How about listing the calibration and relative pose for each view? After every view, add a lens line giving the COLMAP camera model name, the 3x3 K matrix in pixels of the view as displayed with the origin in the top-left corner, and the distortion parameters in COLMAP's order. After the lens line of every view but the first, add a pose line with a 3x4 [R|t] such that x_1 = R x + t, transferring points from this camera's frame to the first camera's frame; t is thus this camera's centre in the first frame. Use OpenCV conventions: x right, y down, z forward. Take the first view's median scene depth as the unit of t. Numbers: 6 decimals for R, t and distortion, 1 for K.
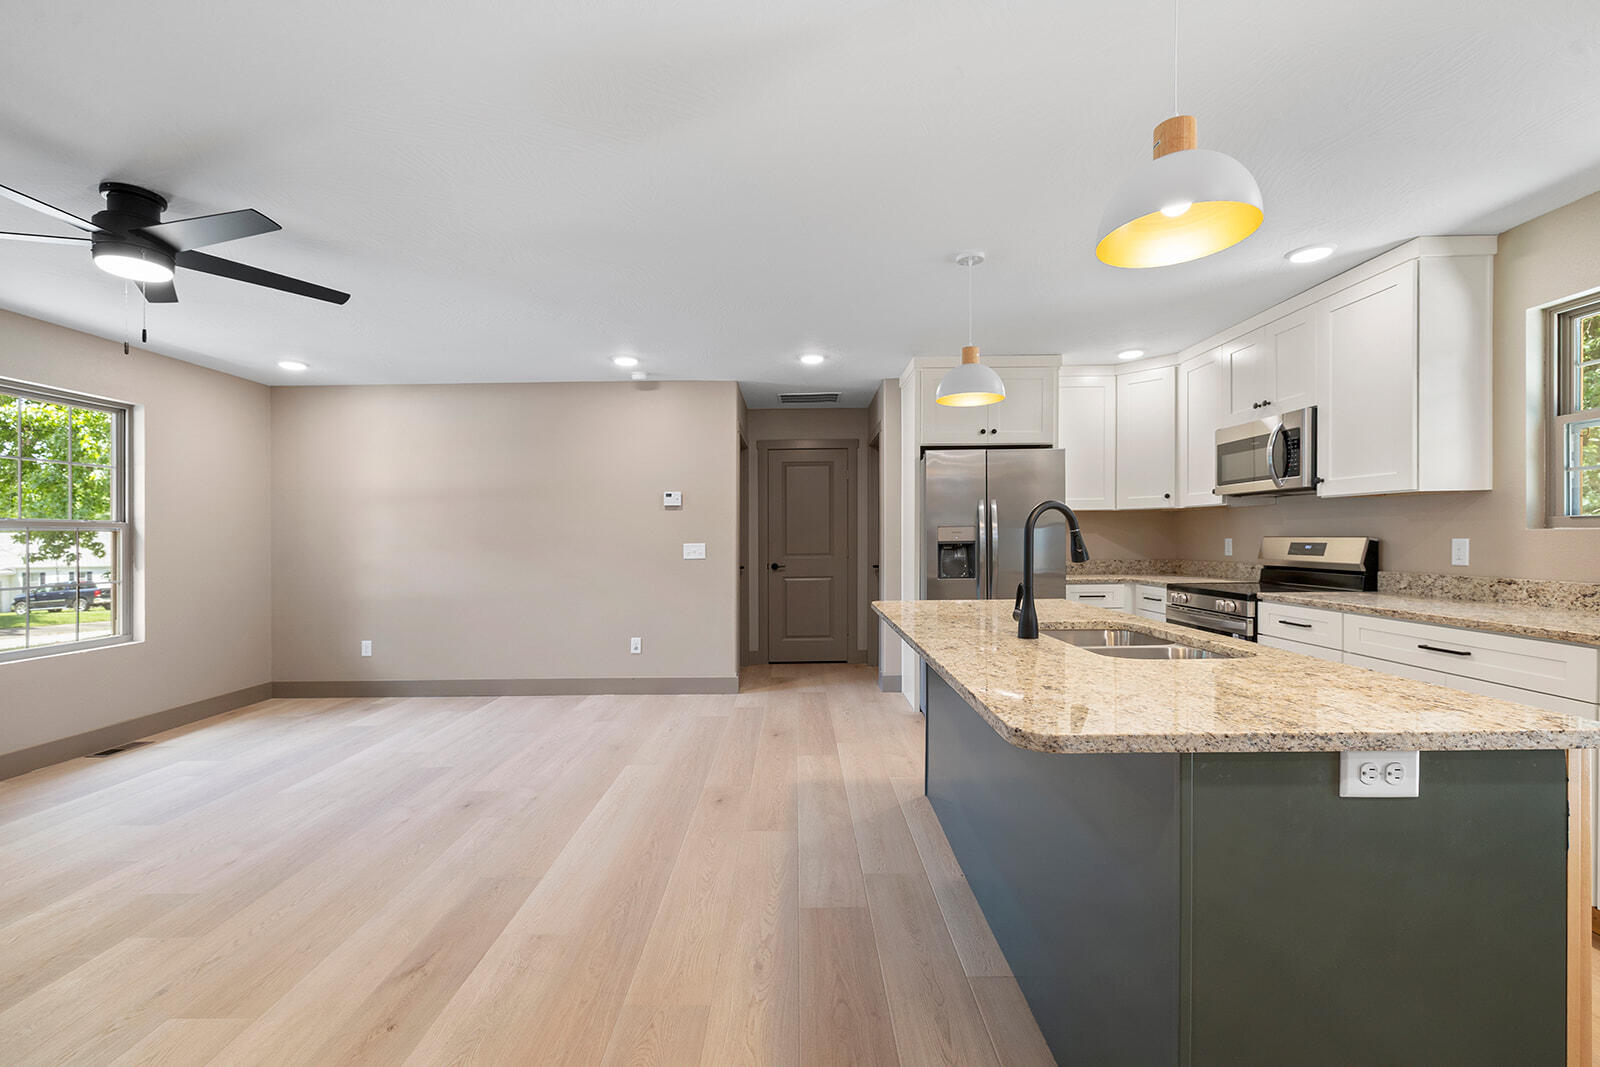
lens RADIAL K [[677.1, 0, 795.7], [0, 677.1, 539.5], [0, 0, 1]] dist [-0.000301, 0.000097]
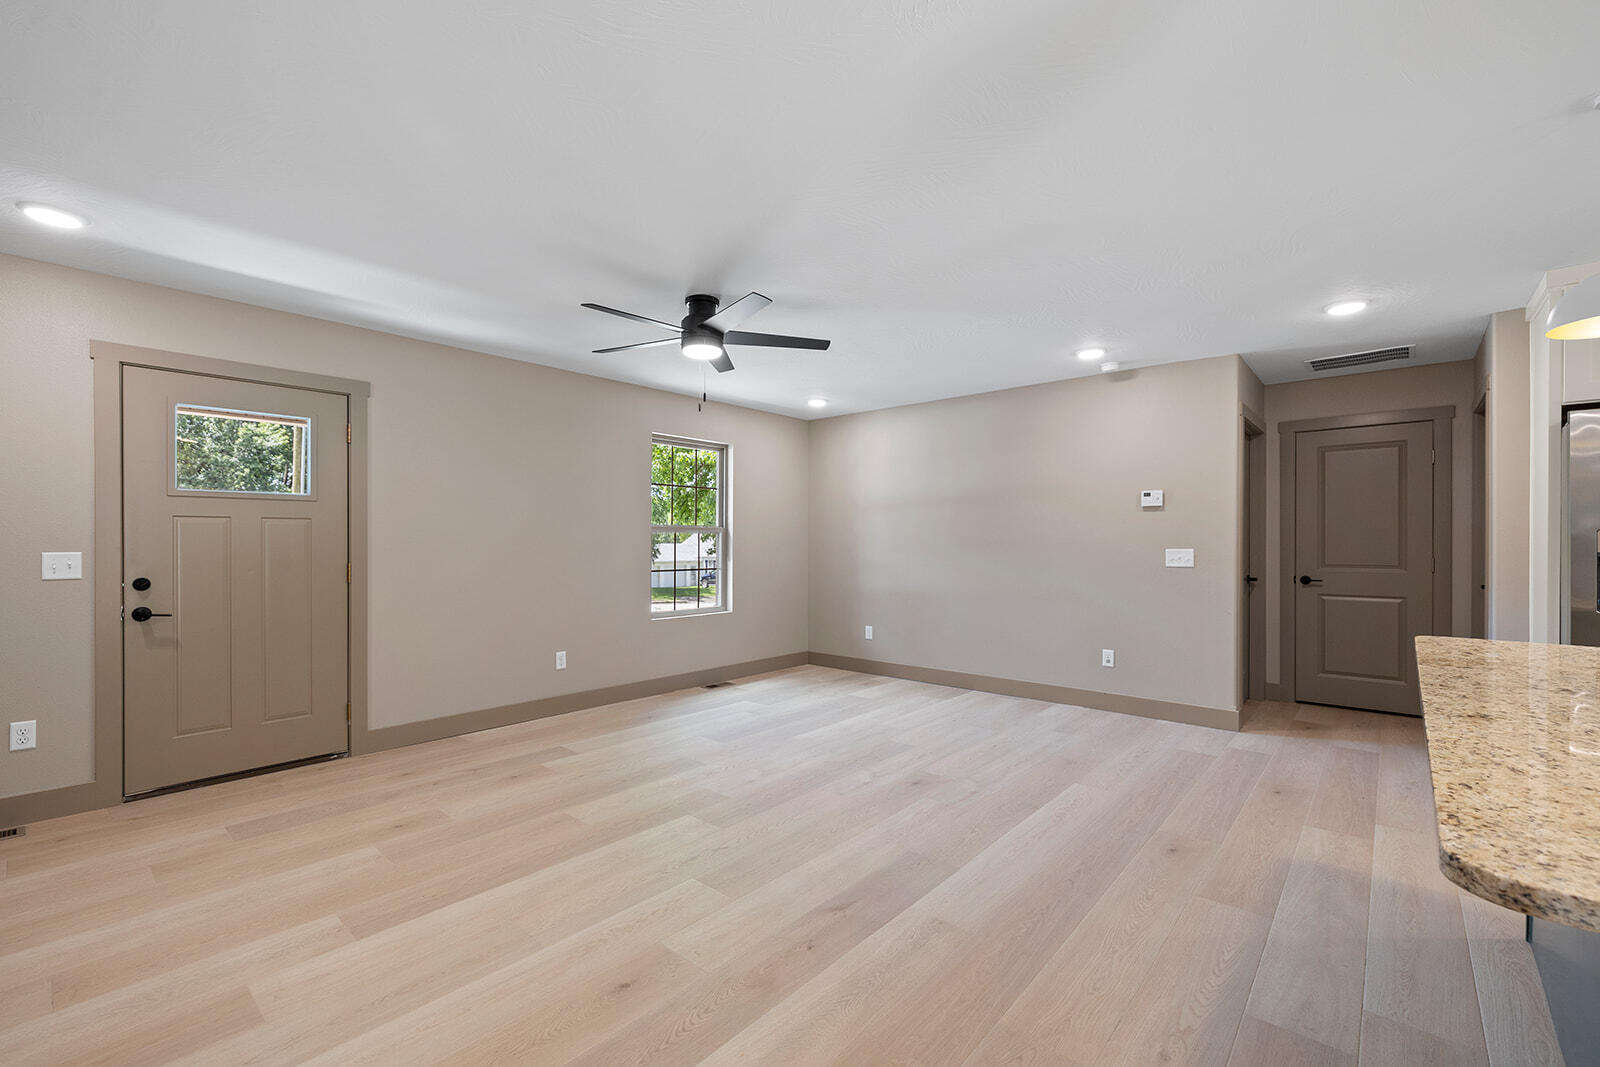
lens RADIAL K [[676.7, 0, 797.5], [0, 676.7, 537.7], [0, 0, 1]] dist [0.000628, 0.000128]
pose [[0.750762, 0.006891, -0.660537, 0.076758], [-0.010973, 0.999938, -0.002040, -0.002020], [0.660482, 0.008779, 0.750791, 0.033146]]
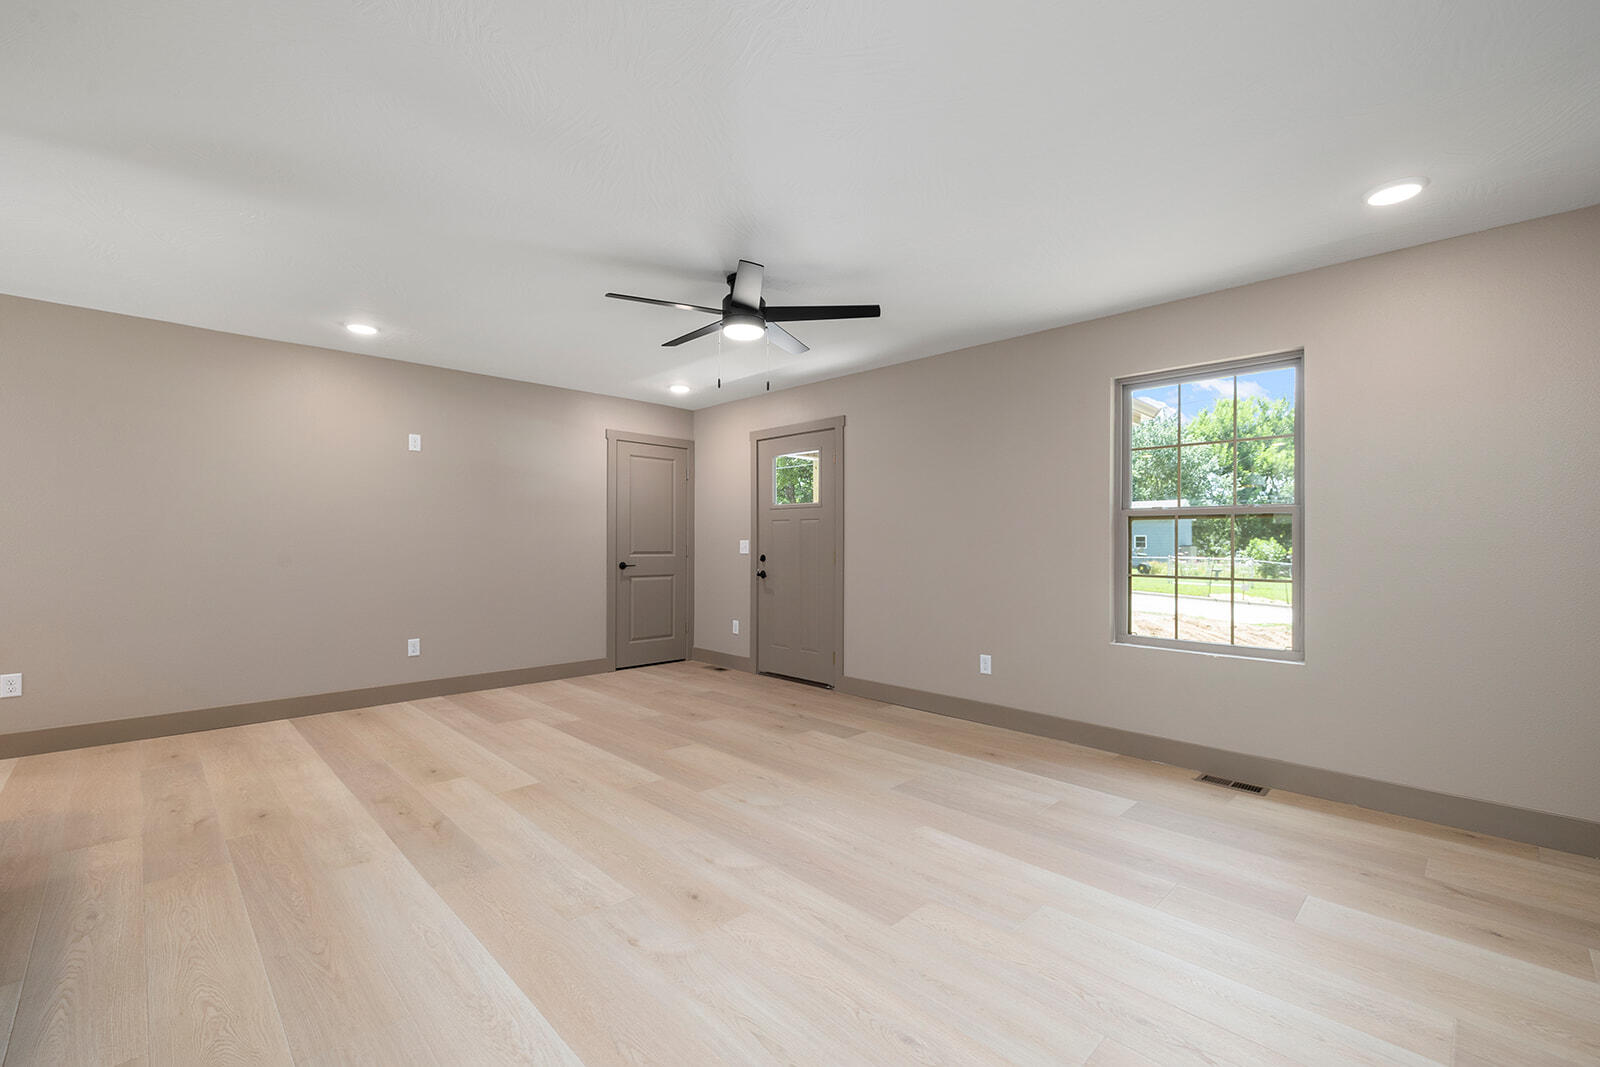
lens RADIAL K [[689.1, 0, 797.5], [0, 689.1, 534.7], [0, 0, 1]] dist [0.000278, 0.000259]
pose [[-0.718040, -0.000560, -0.696002, -0.047853], [0.000400, 0.999999, -0.001218, 0.011067], [0.696002, -0.001153, -0.718039, 1.283005]]
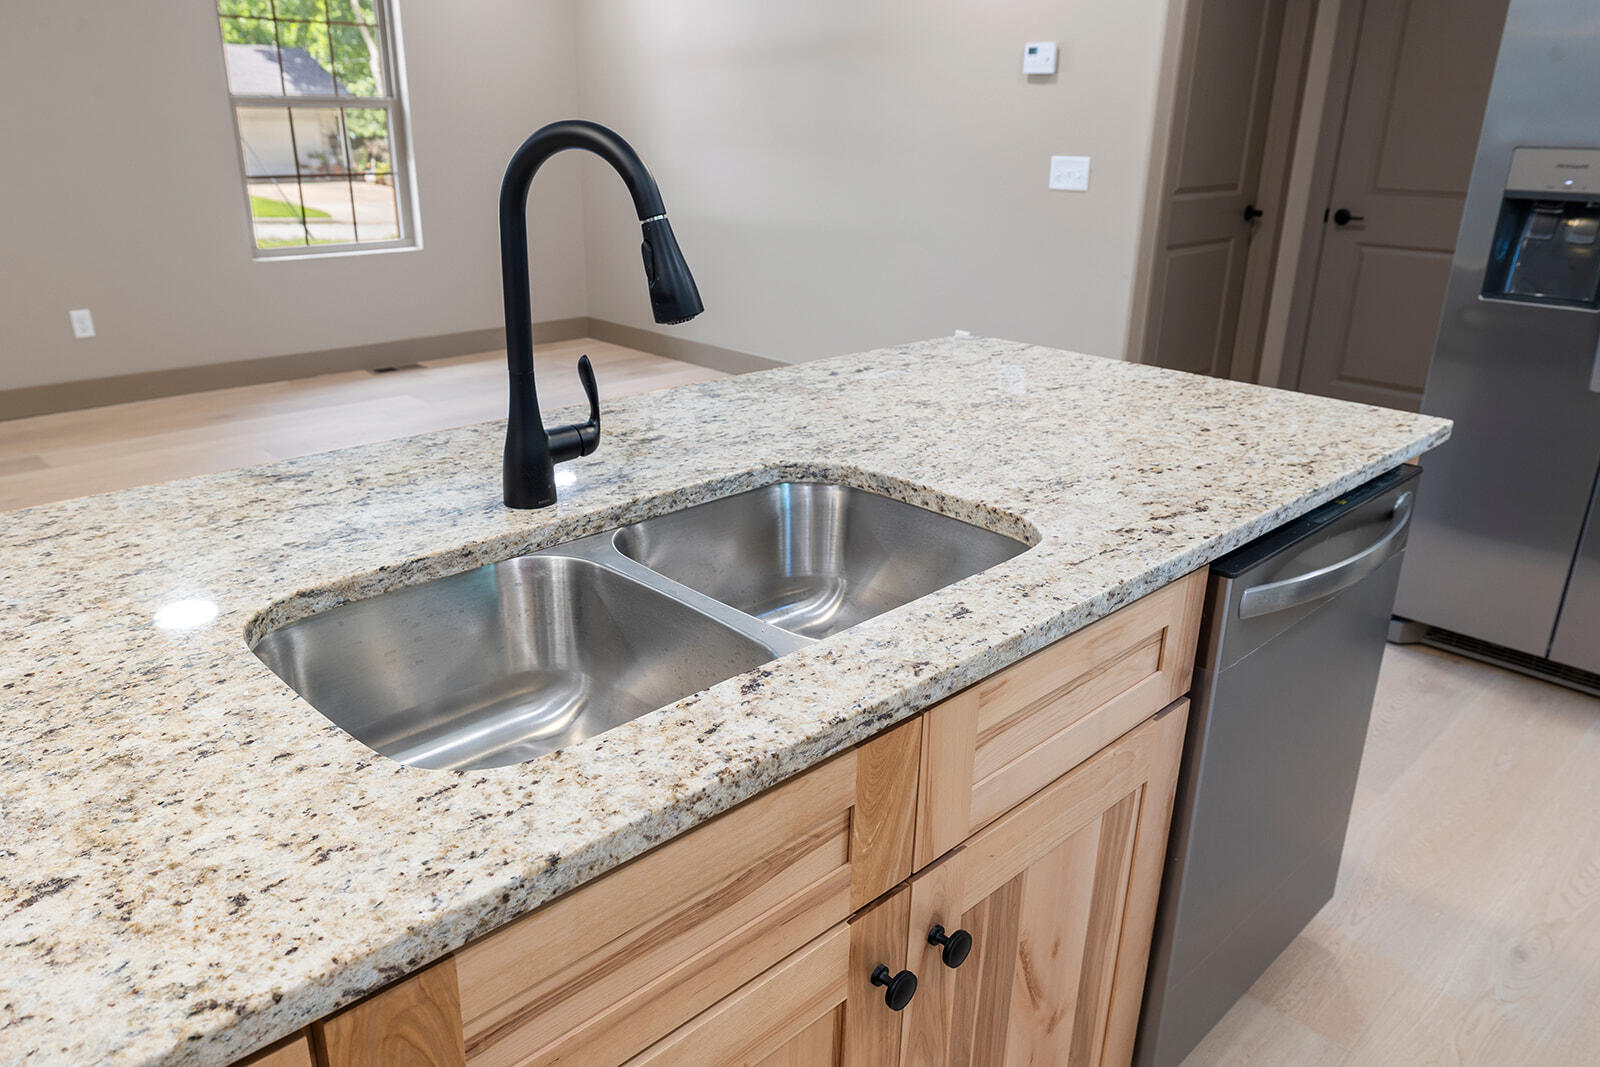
lens RADIAL K [[1132.5, 0, 800.0], [0, 1132.5, 533.5], [0, 0, 1]] dist [-0.007615, -0.003295]
pose [[0.701542, 0.270479, -0.659302, 0.447024], [-0.025267, 0.934030, 0.356301, -0.035746], [0.712180, -0.233302, 0.662096, 0.349570]]
